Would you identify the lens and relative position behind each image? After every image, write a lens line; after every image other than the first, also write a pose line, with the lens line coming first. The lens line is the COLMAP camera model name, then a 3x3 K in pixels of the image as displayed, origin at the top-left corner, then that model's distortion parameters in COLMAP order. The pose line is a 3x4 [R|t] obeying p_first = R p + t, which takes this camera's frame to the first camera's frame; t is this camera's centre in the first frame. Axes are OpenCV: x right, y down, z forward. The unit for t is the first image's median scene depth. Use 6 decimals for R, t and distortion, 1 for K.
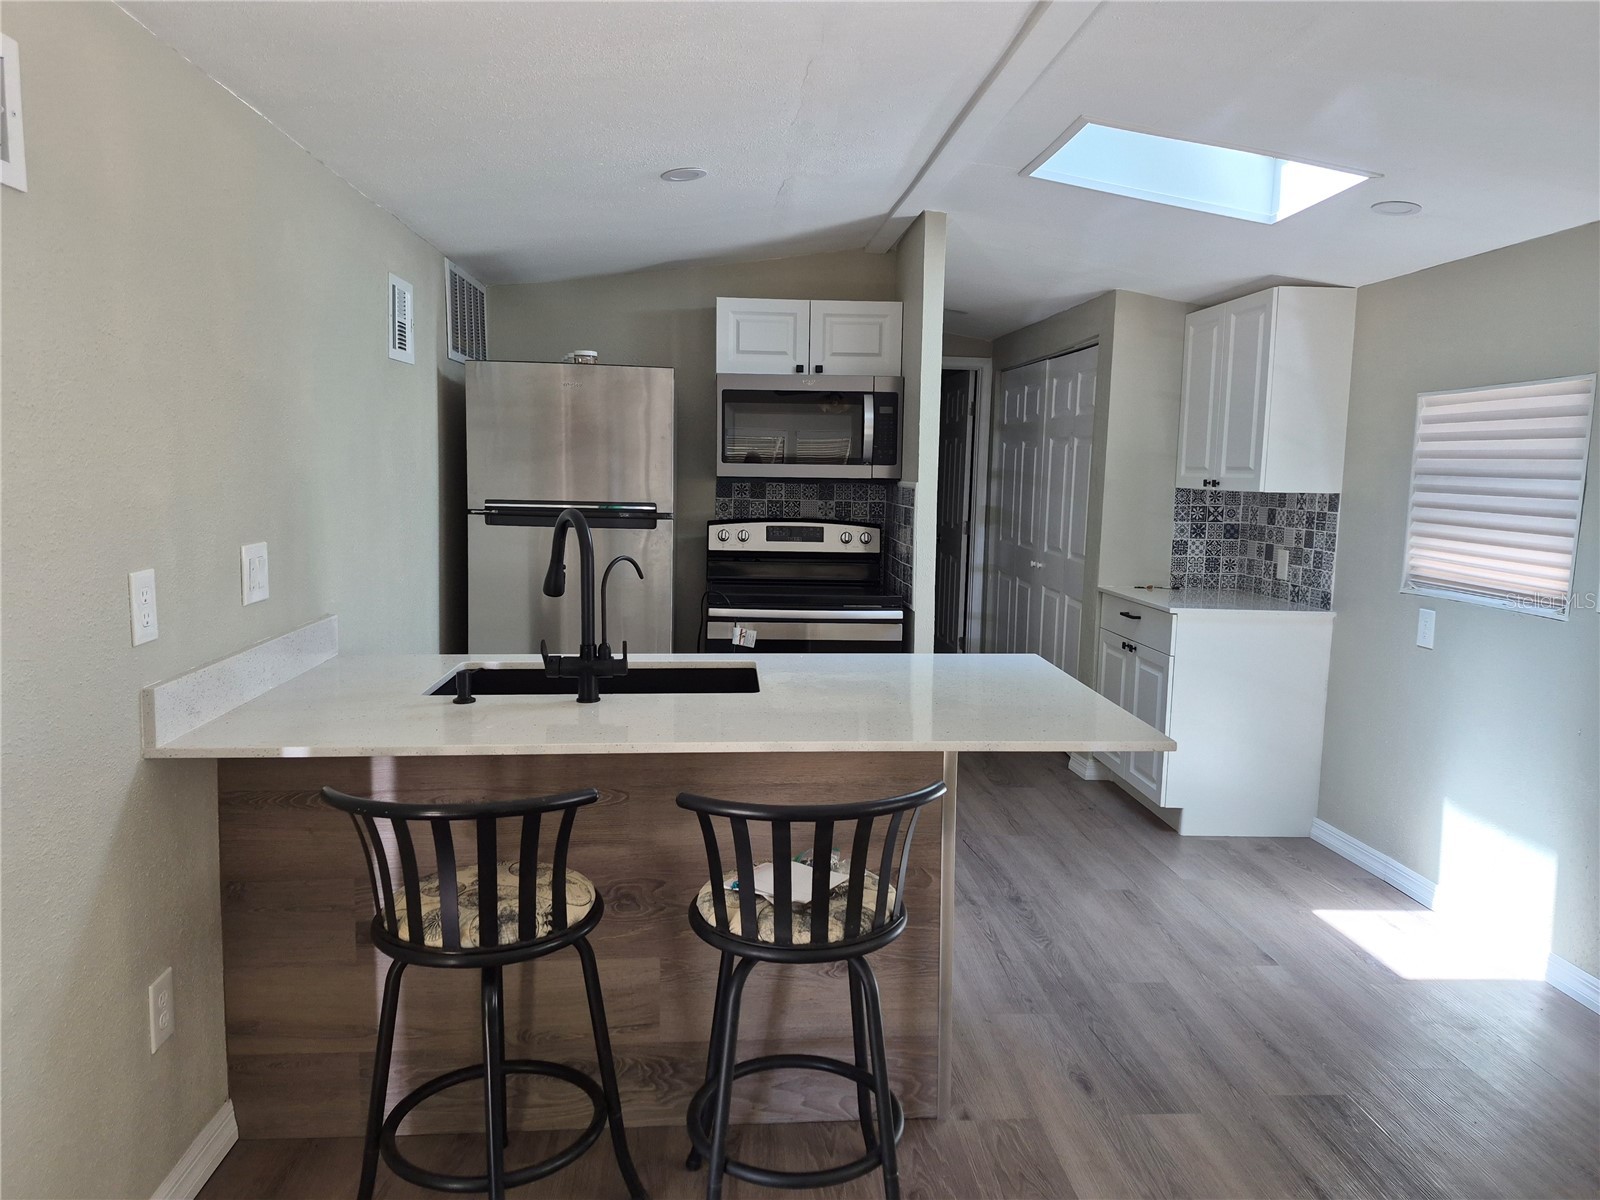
lens RADIAL K [[1114.8, 0, 800.0], [0, 1114.8, 600.0], [0, 0, 1]] dist [0.089475, -0.000605]
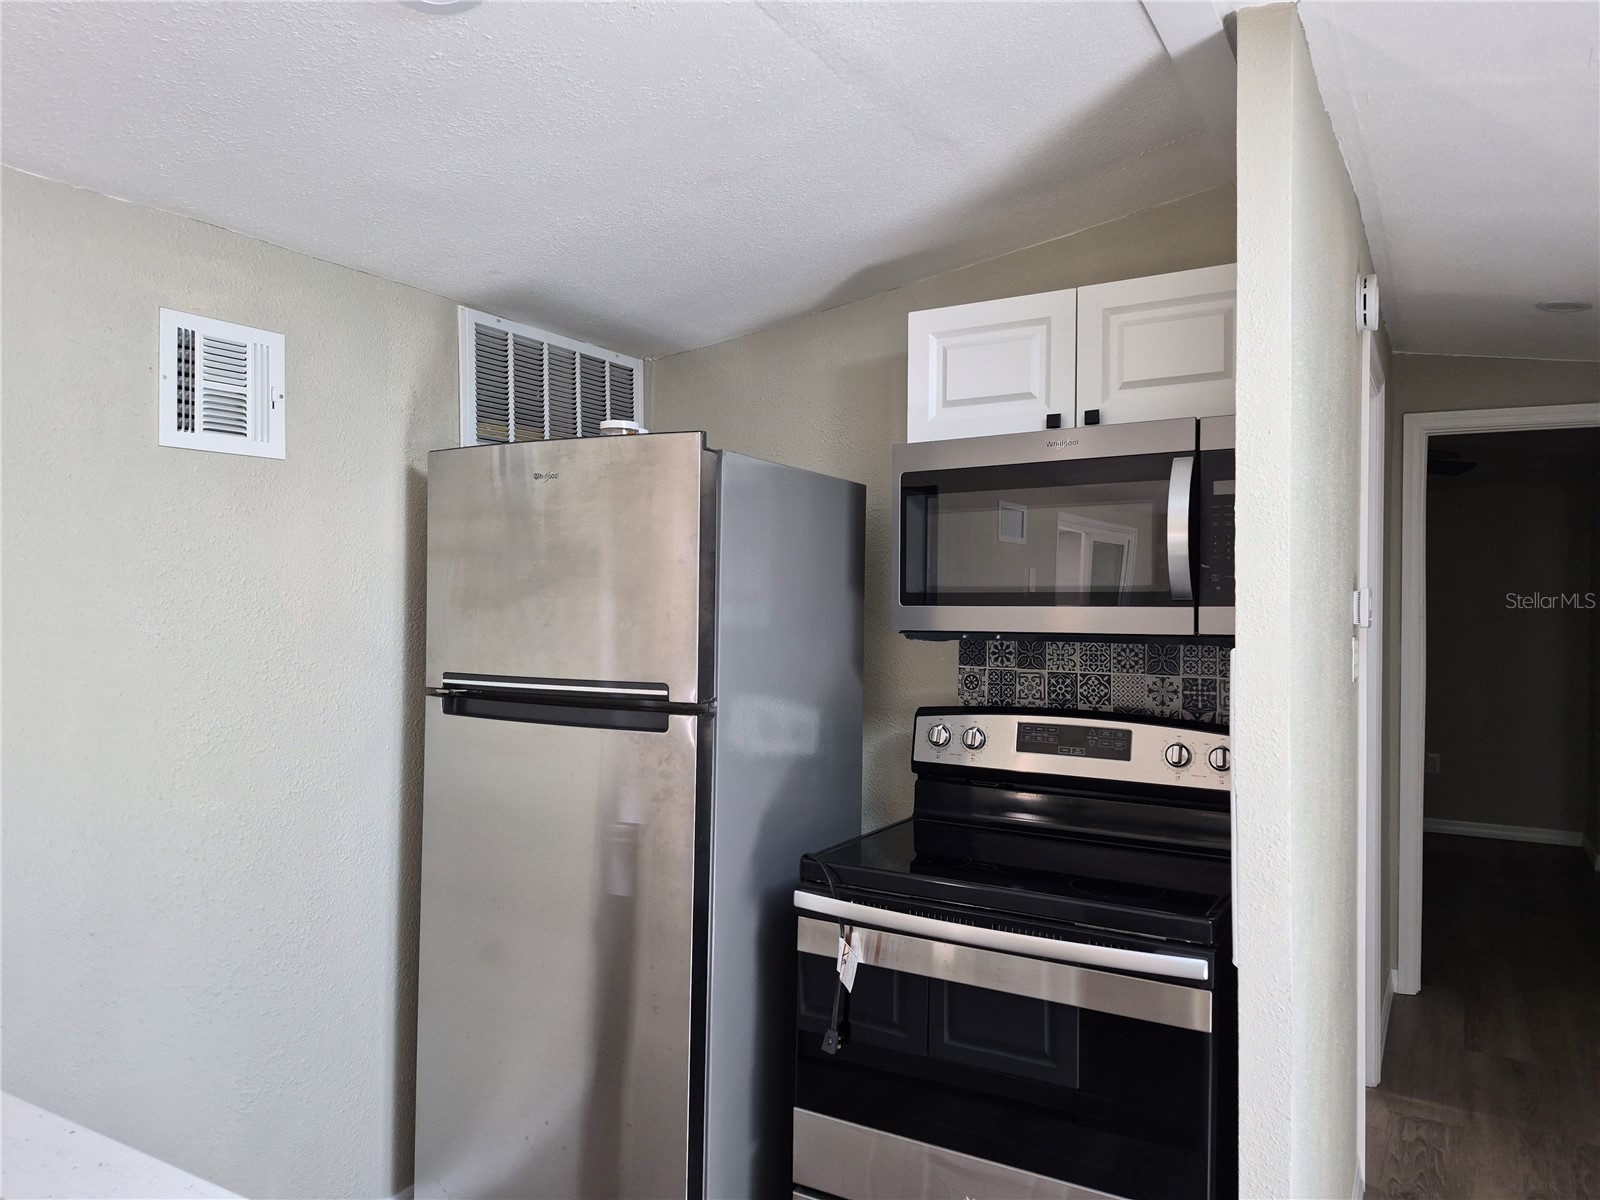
lens RADIAL K [[1114.8, 0, 800.0], [0, 1114.8, 600.0], [0, 0, 1]] dist [0.089475, -0.000605]
pose [[0.820533, -0.015039, -0.571401, 0.196459], [-0.056874, 0.992545, -0.107795, -0.063627], [0.568763, 0.120947, 0.813561, 0.527013]]
